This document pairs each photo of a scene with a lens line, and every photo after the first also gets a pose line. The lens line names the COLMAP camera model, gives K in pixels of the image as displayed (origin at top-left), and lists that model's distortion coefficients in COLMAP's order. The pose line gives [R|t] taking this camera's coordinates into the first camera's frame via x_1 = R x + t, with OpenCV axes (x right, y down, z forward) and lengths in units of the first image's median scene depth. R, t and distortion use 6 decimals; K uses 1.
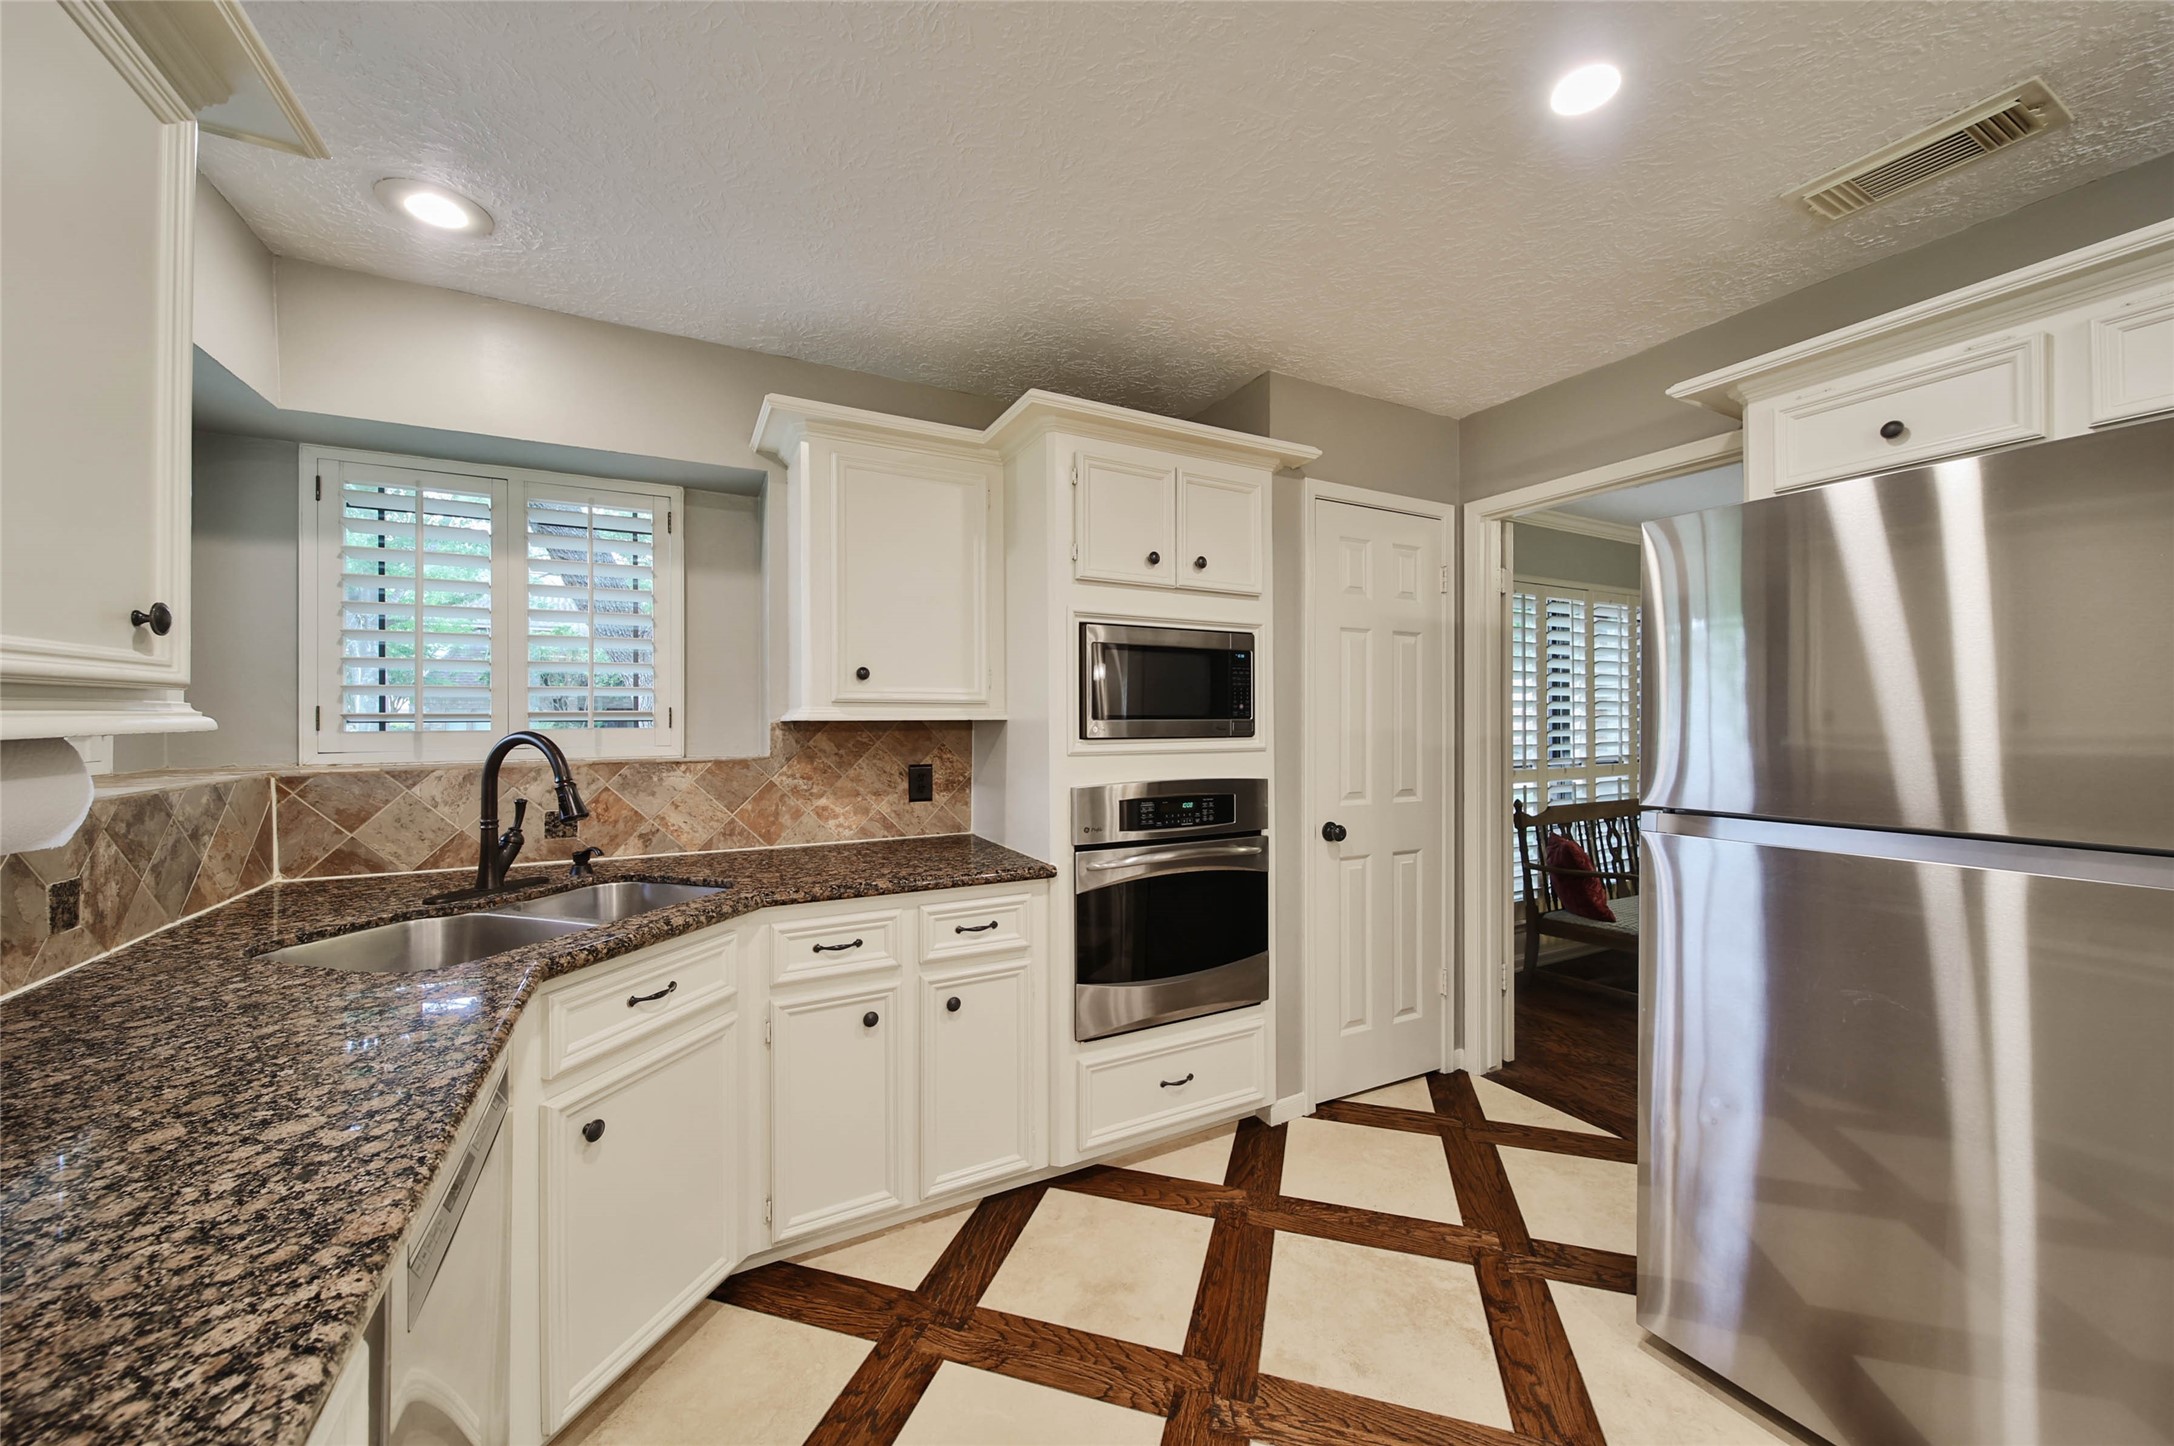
lens RADIAL K [[790.3, 0, 1085.8], [0, 790.3, 720.5], [0, 0, 1]] dist [-0.000461, -0.000159]
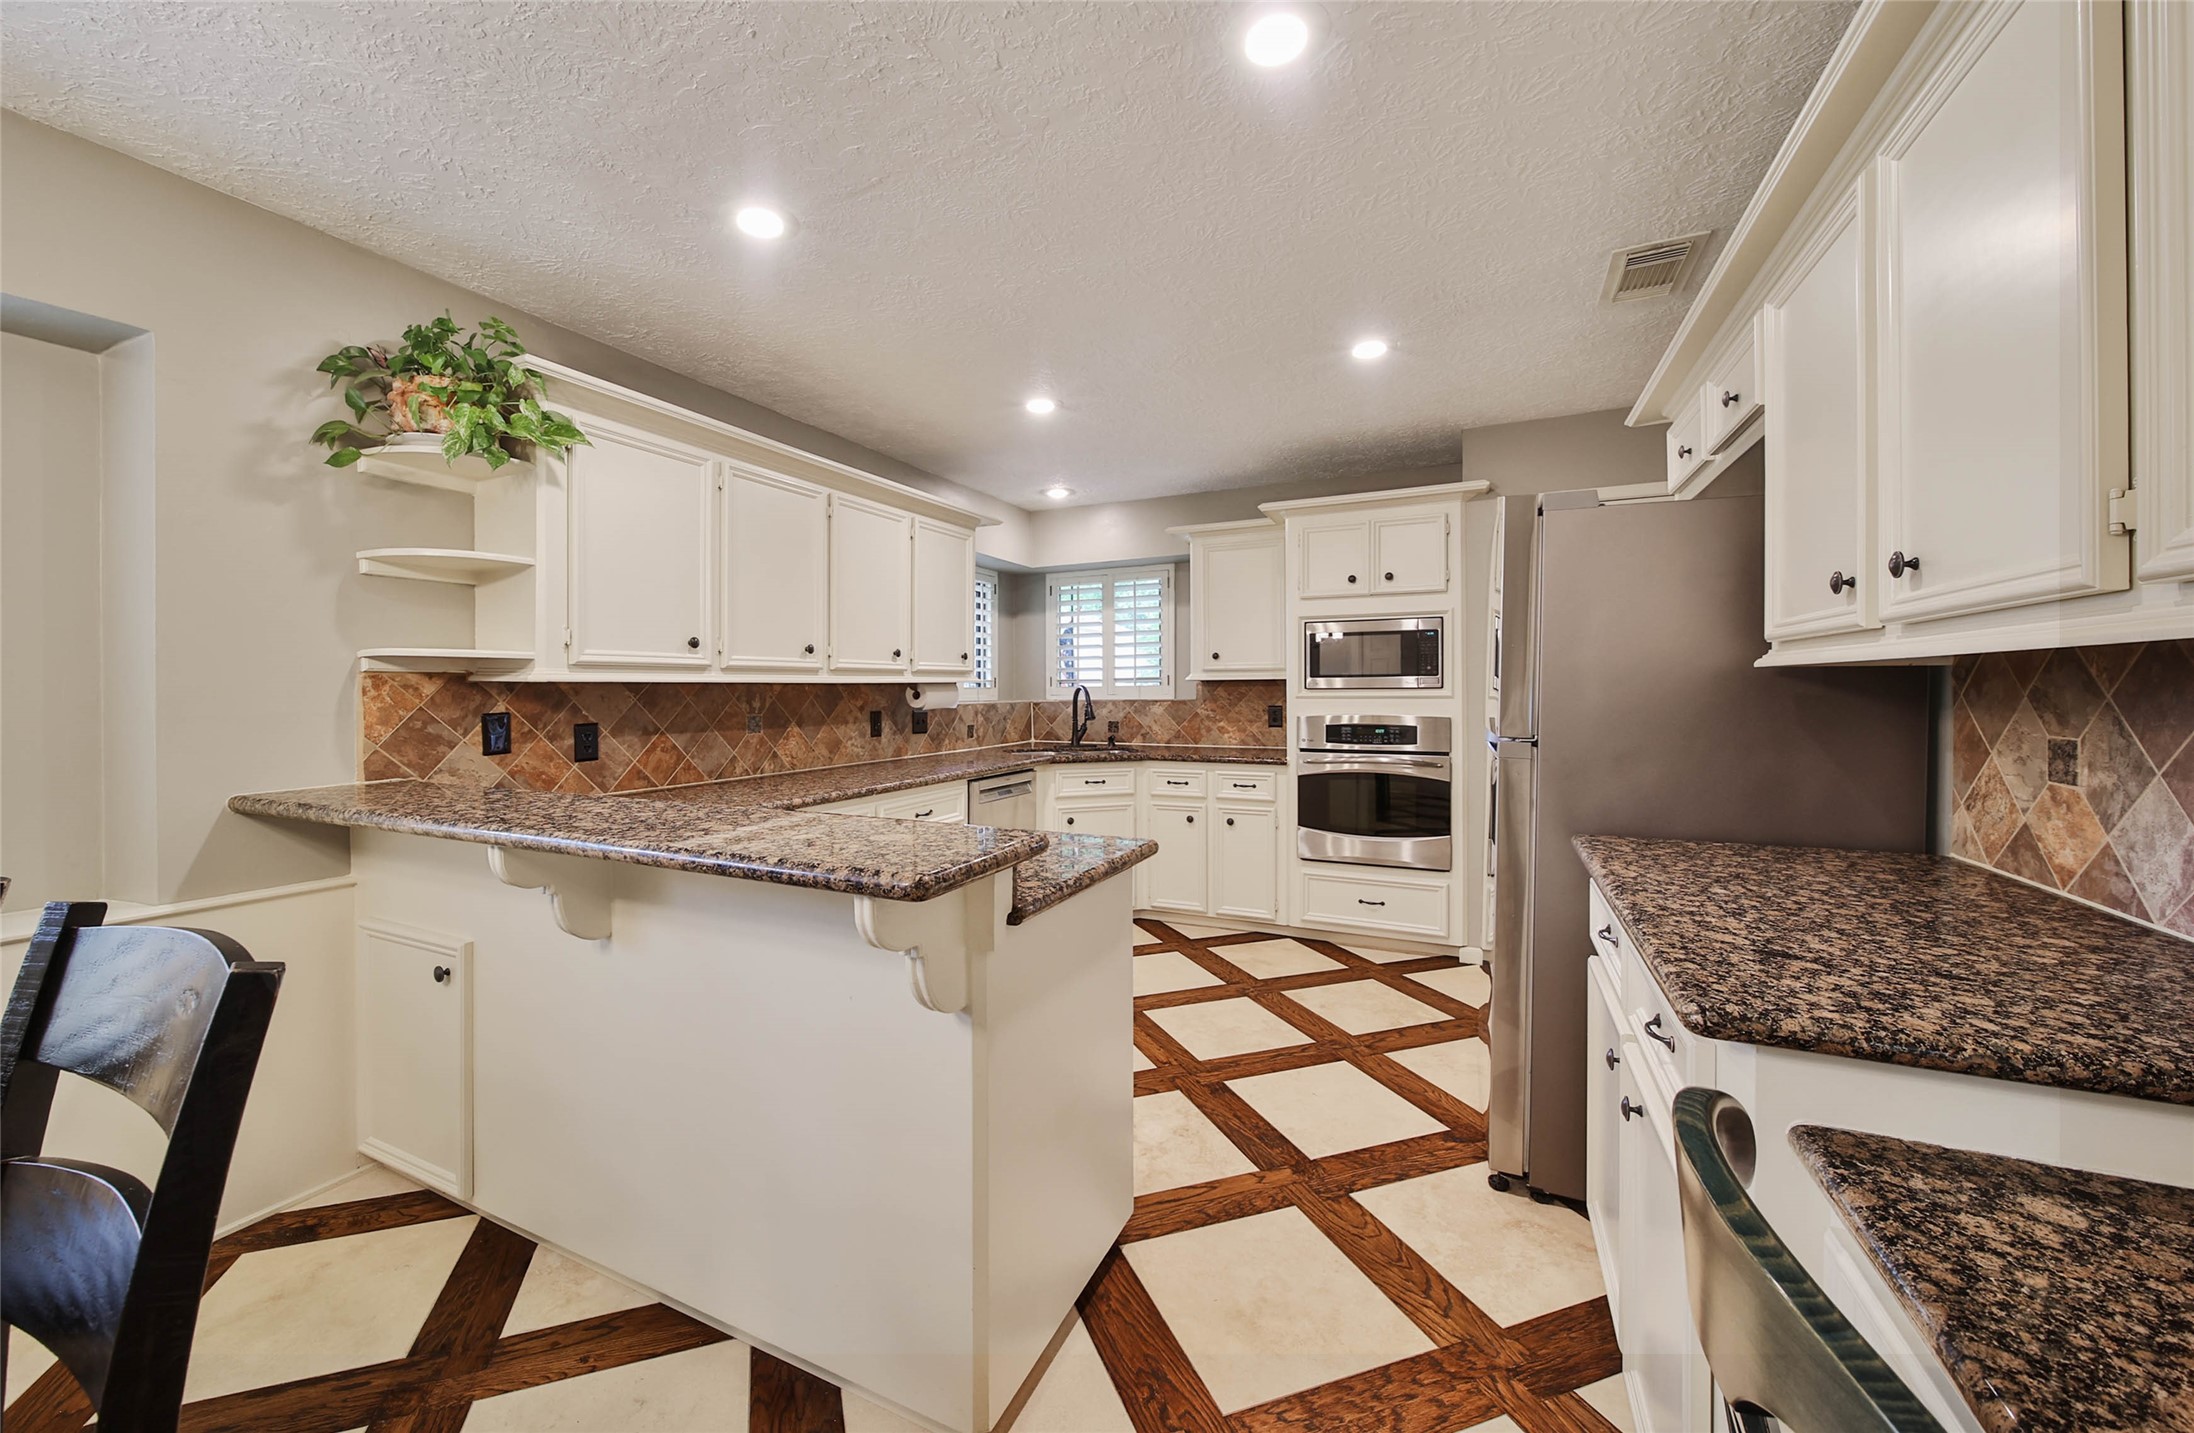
lens RADIAL K [[828.4, 0, 1062.5], [0, 828.4, 694.9], [0, 0, 1]] dist [0.000696, -0.000217]
pose [[0.589412, 0.002015, -0.807830, 1.151004], [0.002345, 0.999988, 0.004205, 0.027672], [0.807829, -0.004372, 0.589401, -0.515983]]
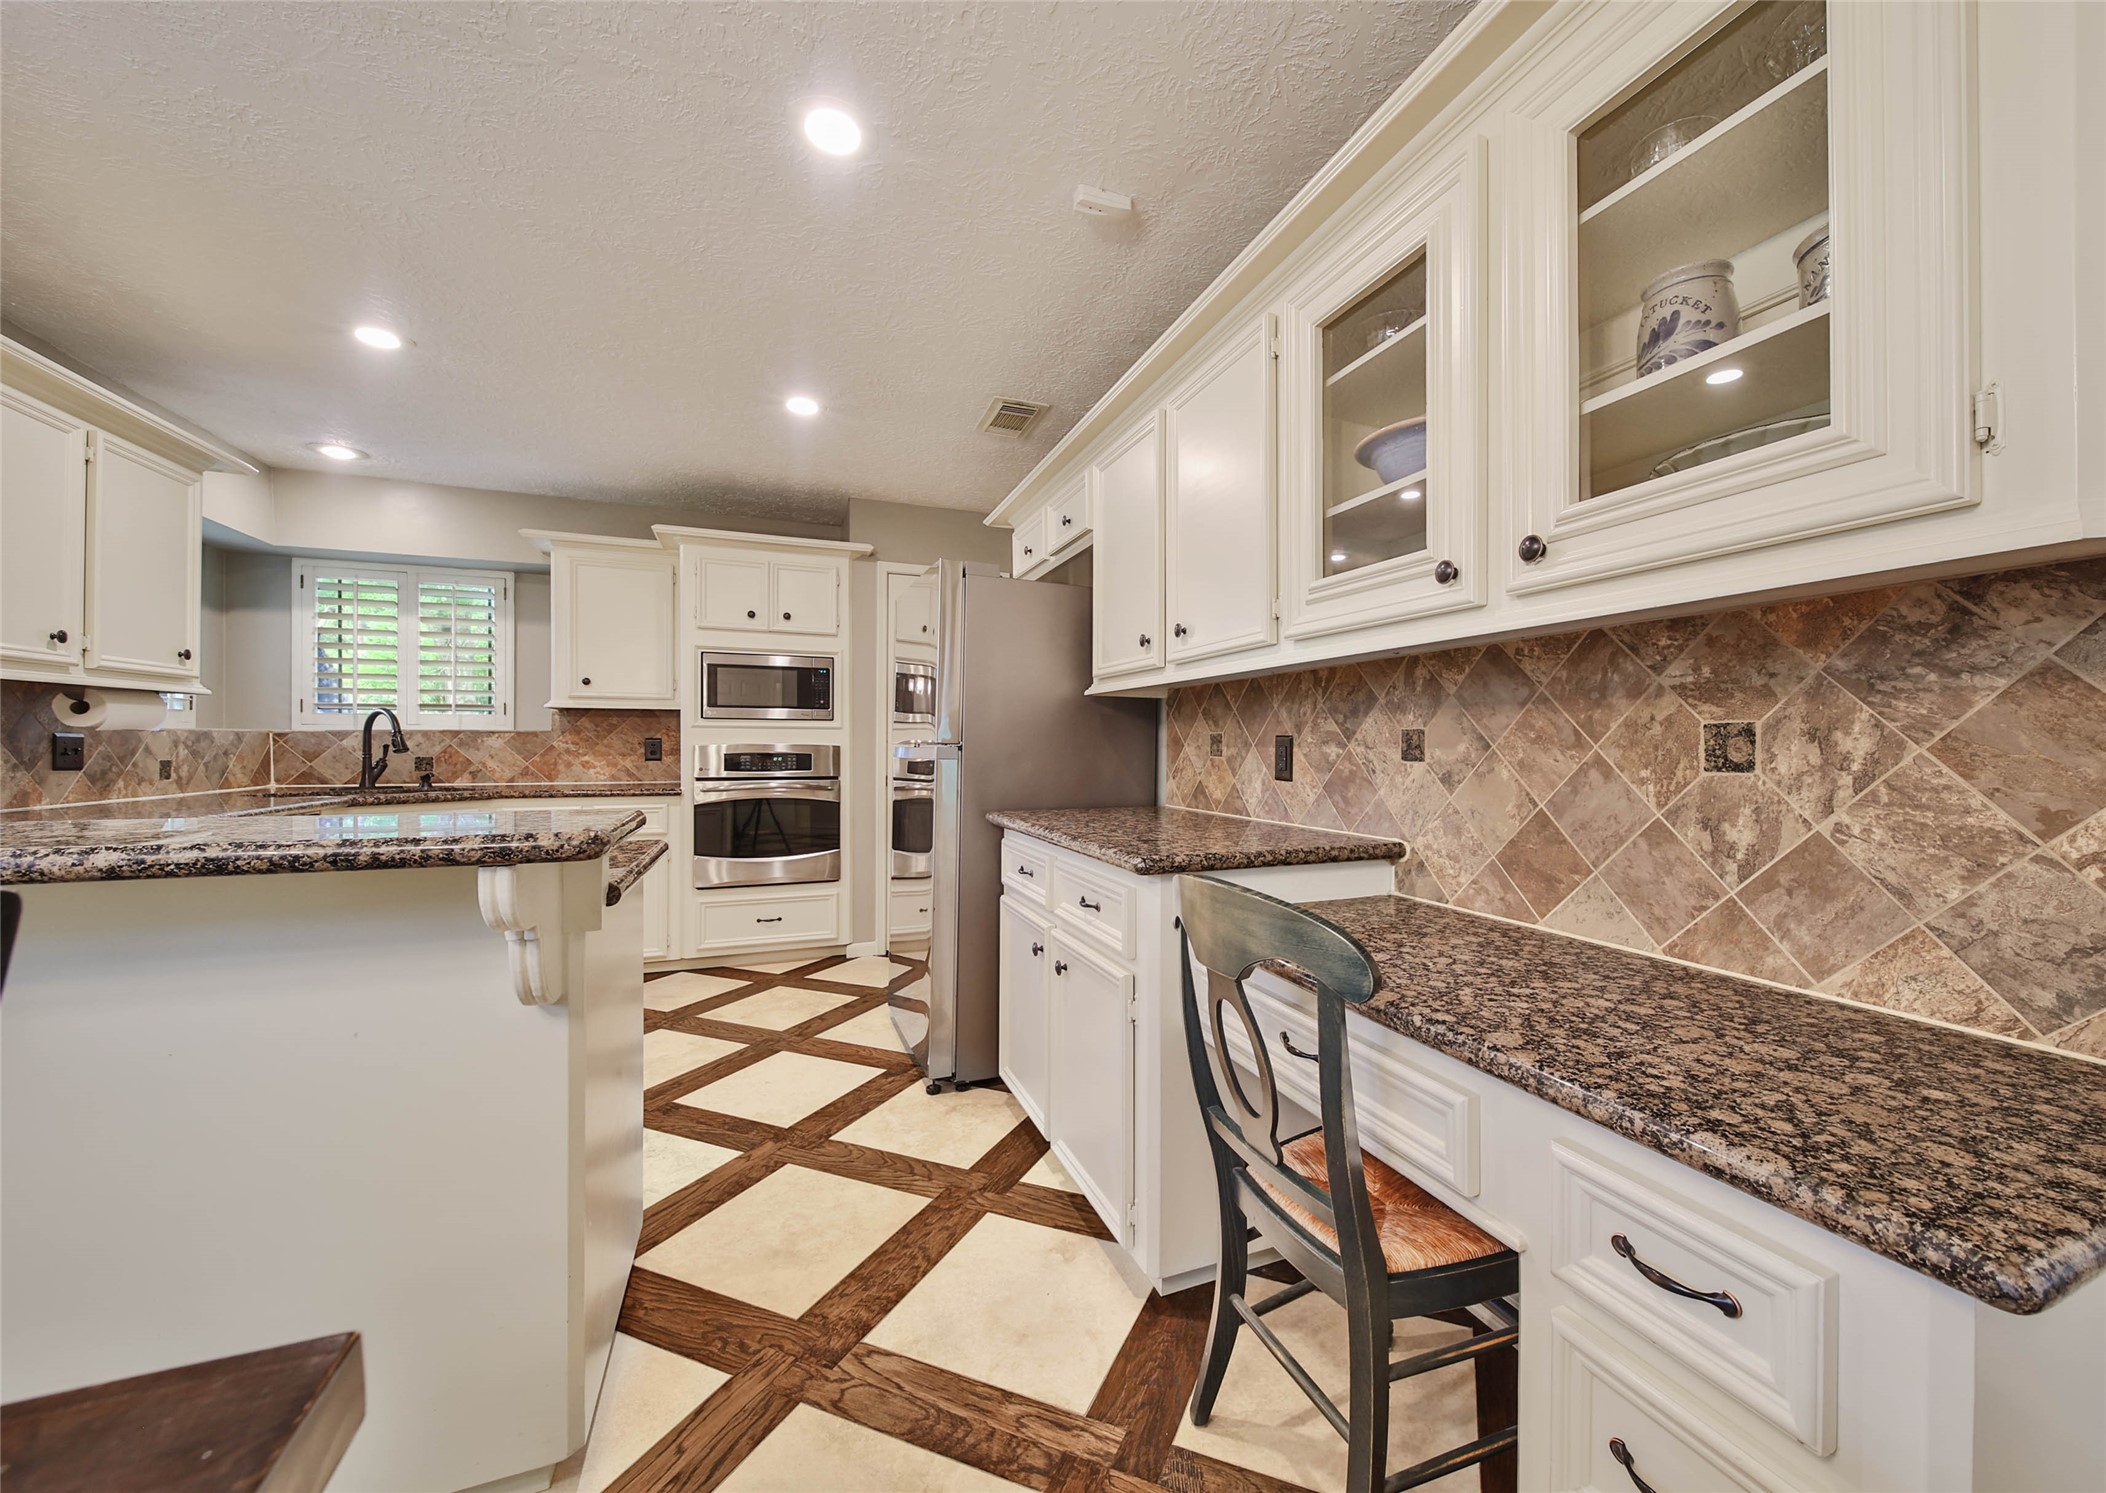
lens RADIAL K [[813.9, 0, 1116.4], [0, 813.9, 747.8], [0, 0, 1]] dist [-0.002886, -0.000442]
pose [[0.997098, 0.004421, -0.075998, 1.040993], [-0.004467, 0.999990, -0.000422, 0.085049], [0.075996, 0.000761, 0.997108, -0.726083]]
